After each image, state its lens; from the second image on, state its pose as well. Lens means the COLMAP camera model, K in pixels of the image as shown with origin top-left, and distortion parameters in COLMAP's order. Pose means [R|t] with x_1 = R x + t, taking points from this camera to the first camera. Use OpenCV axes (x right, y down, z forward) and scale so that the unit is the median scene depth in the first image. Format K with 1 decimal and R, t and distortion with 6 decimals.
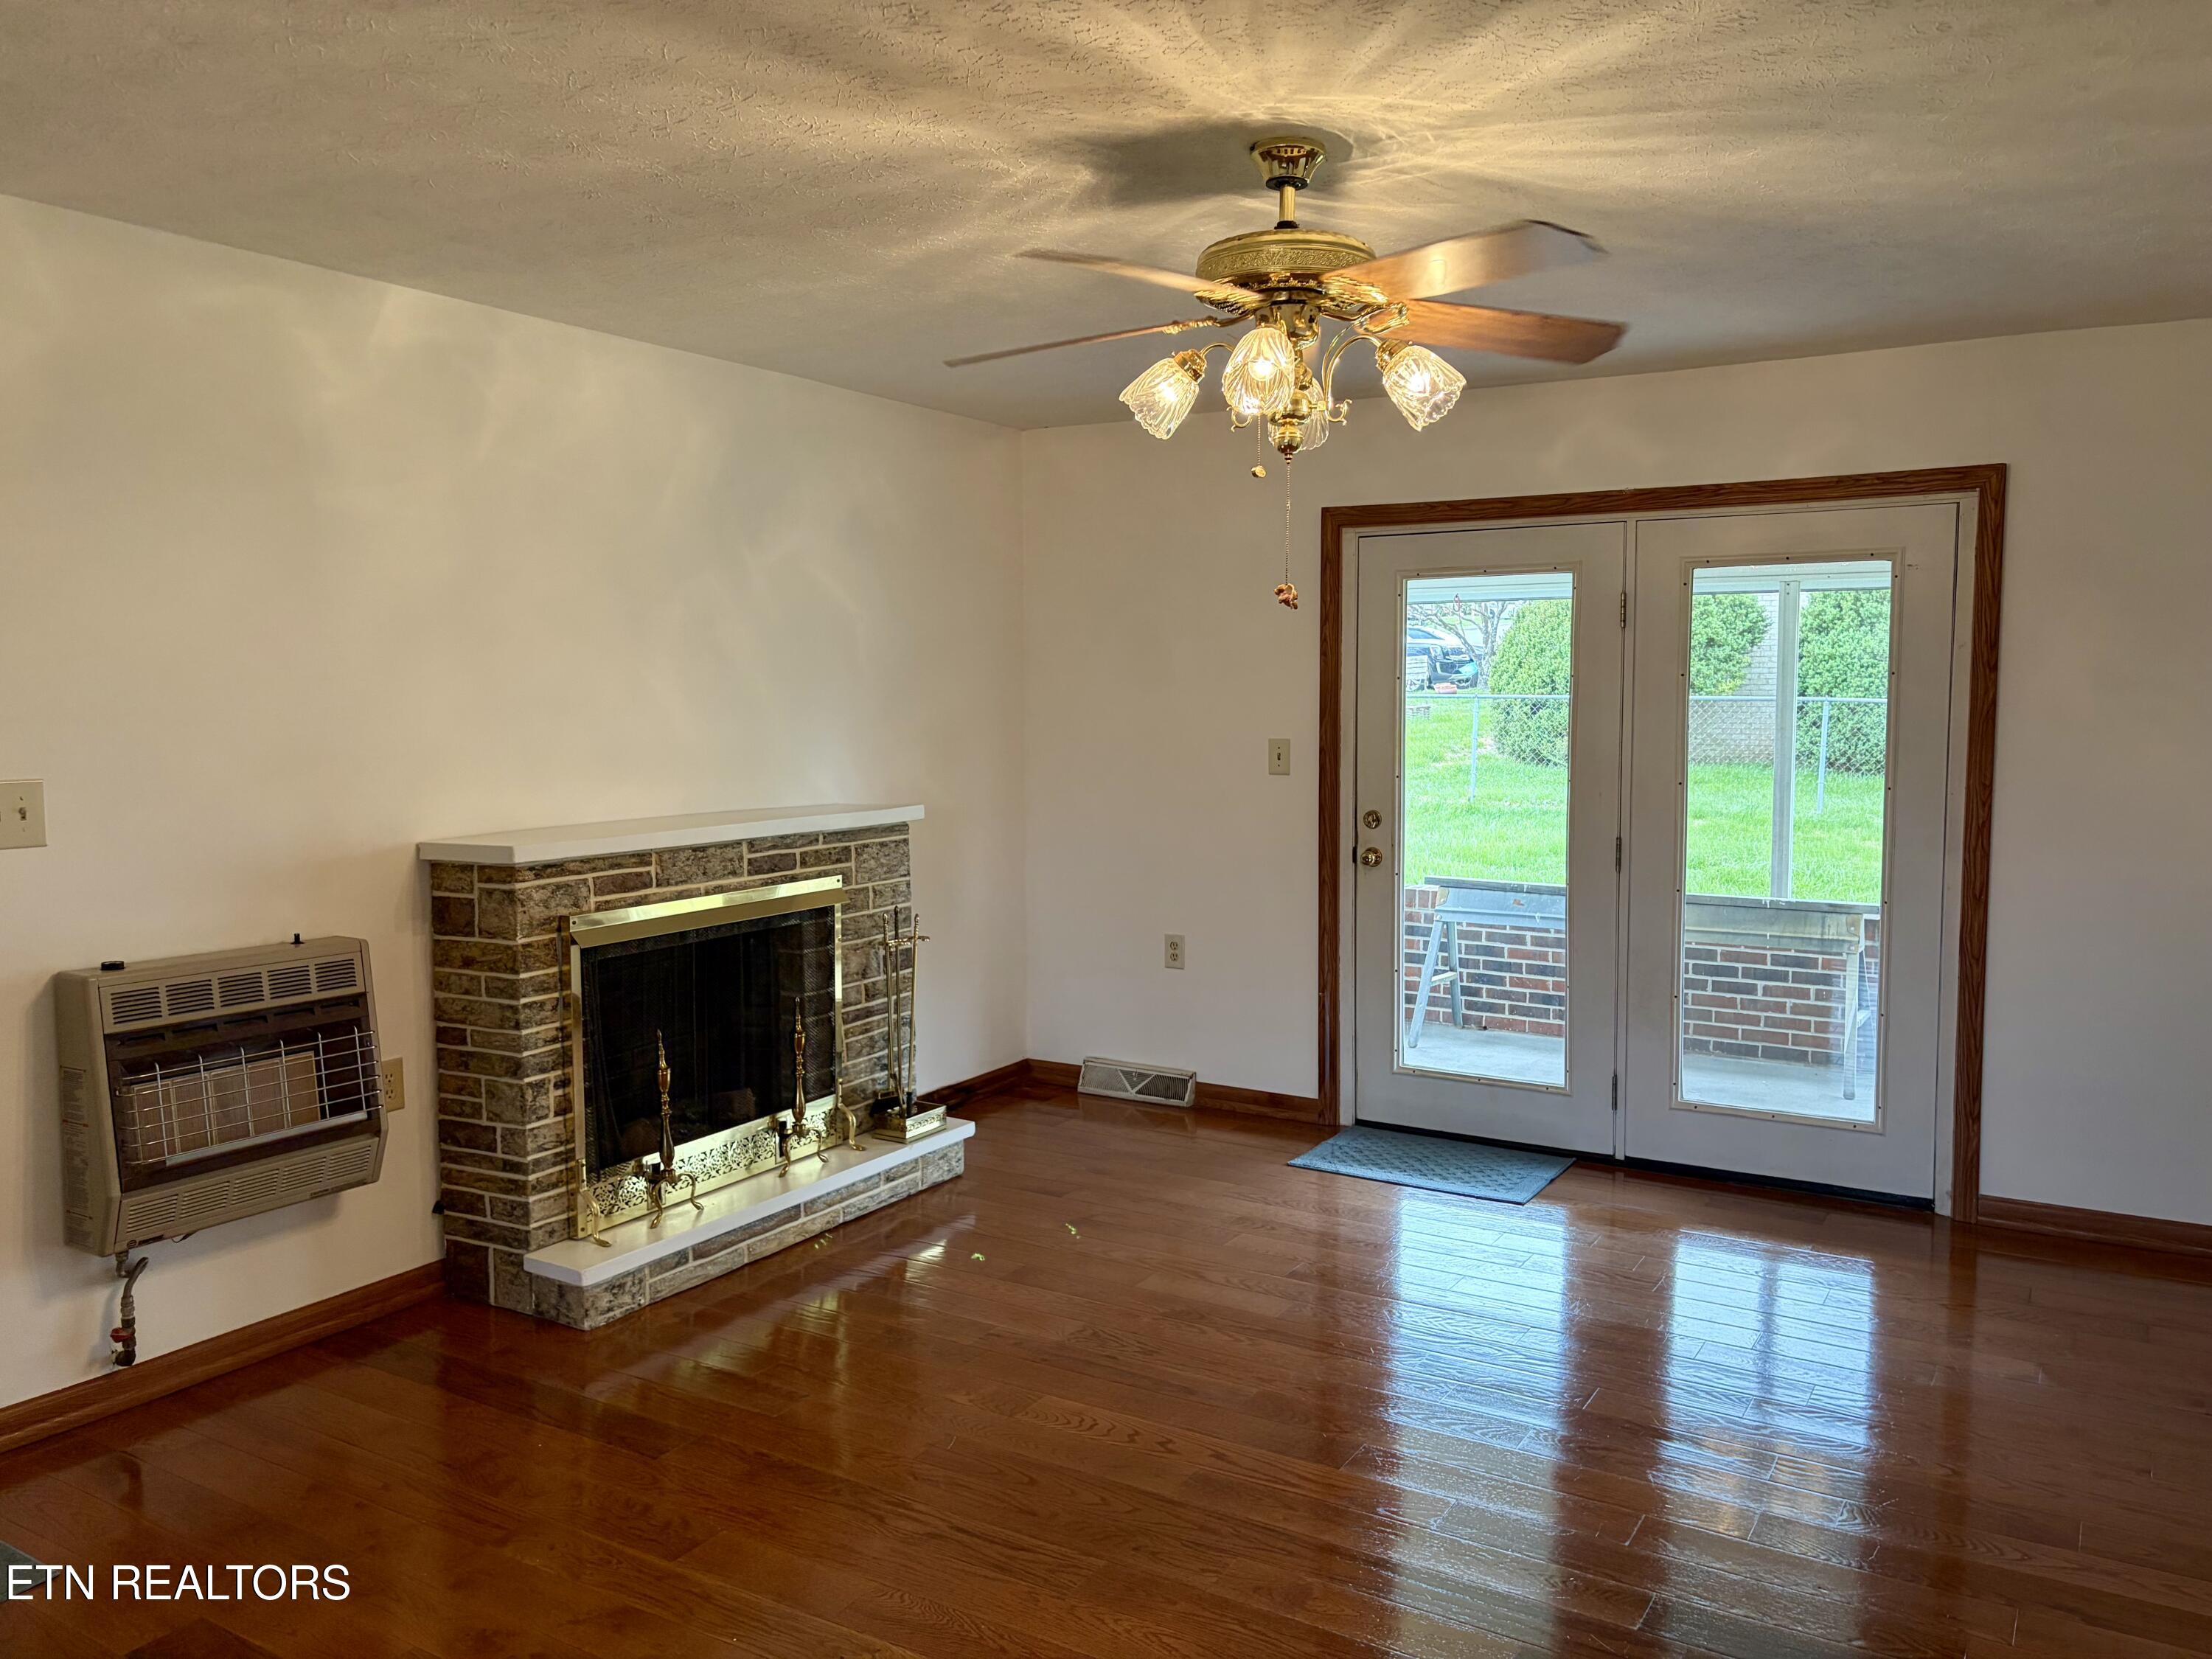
lens RADIAL K [[1631.9, 0, 1101.5], [0, 1631.9, 835.4], [0, 0, 1]] dist [-0.002837, -0.000369]
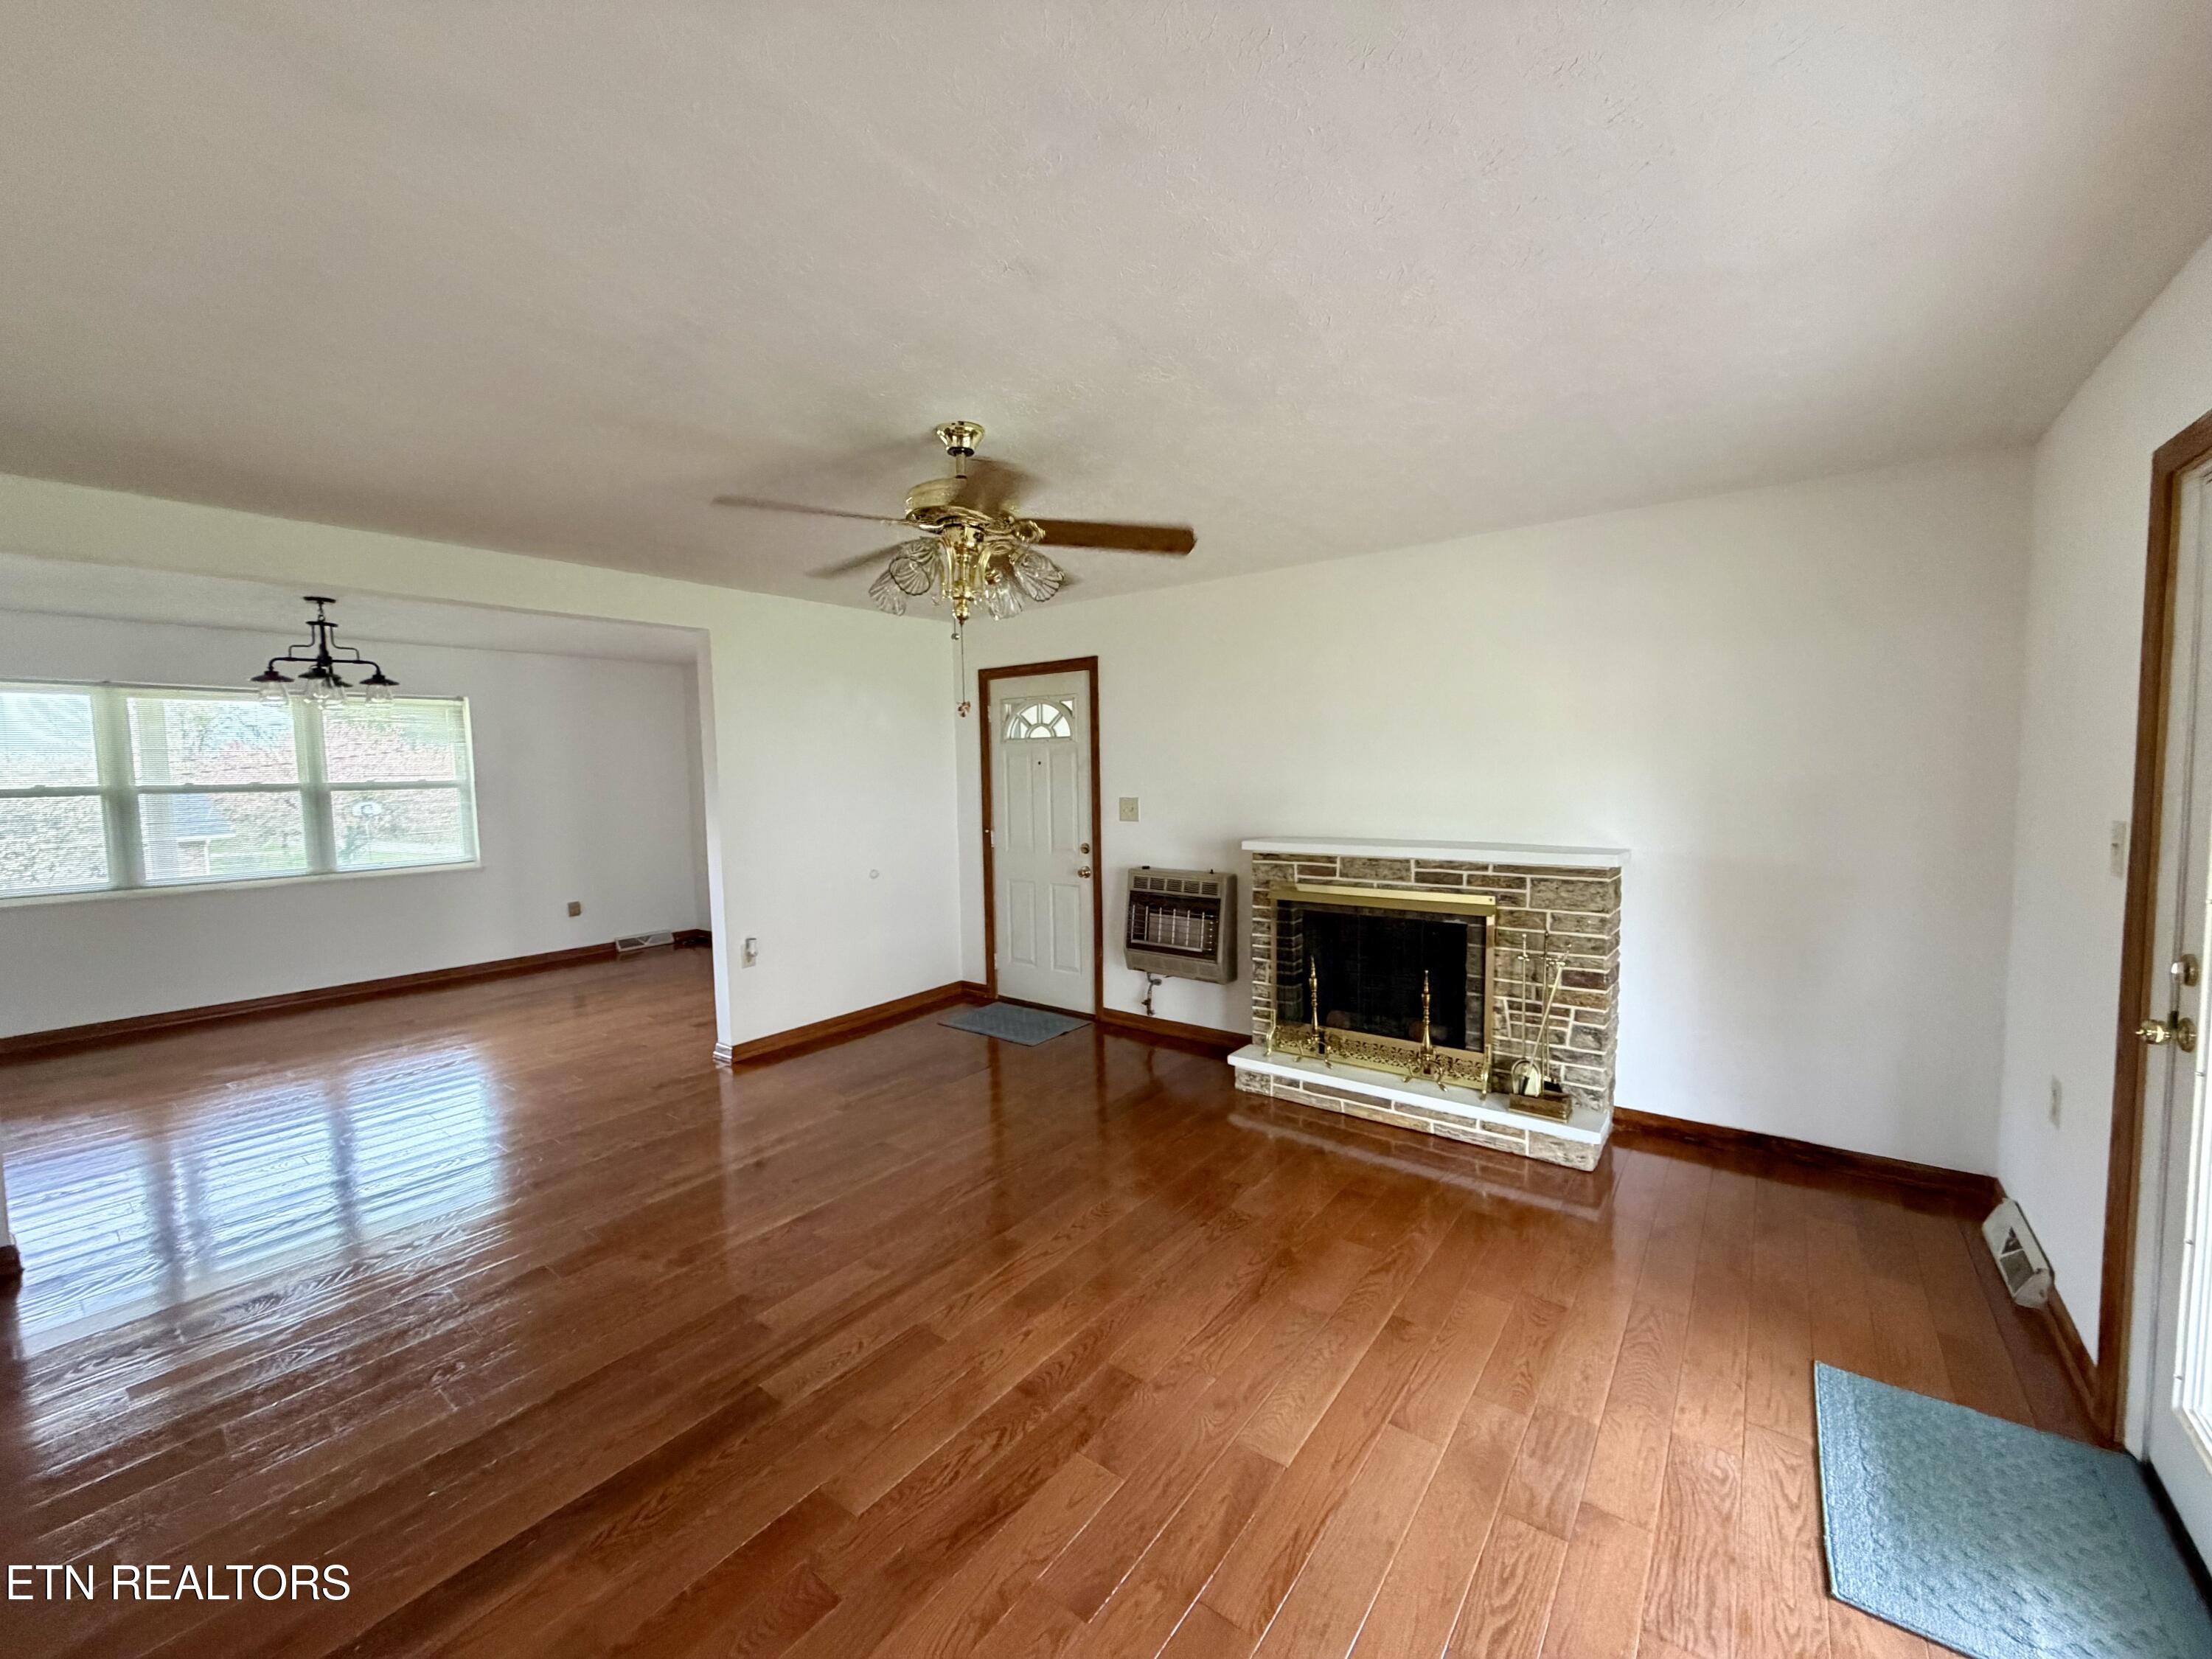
lens RADIAL K [[890.7, 0, 1095.4], [0, 890.7, 819.3], [0, 0, 1]] dist [-0.000733, 0.000102]
pose [[-0.115443, 0.076416, -0.990370, 0.689345], [-0.054279, 0.995061, 0.083105, -0.094084], [0.991830, 0.063350, -0.110725, 0.852685]]
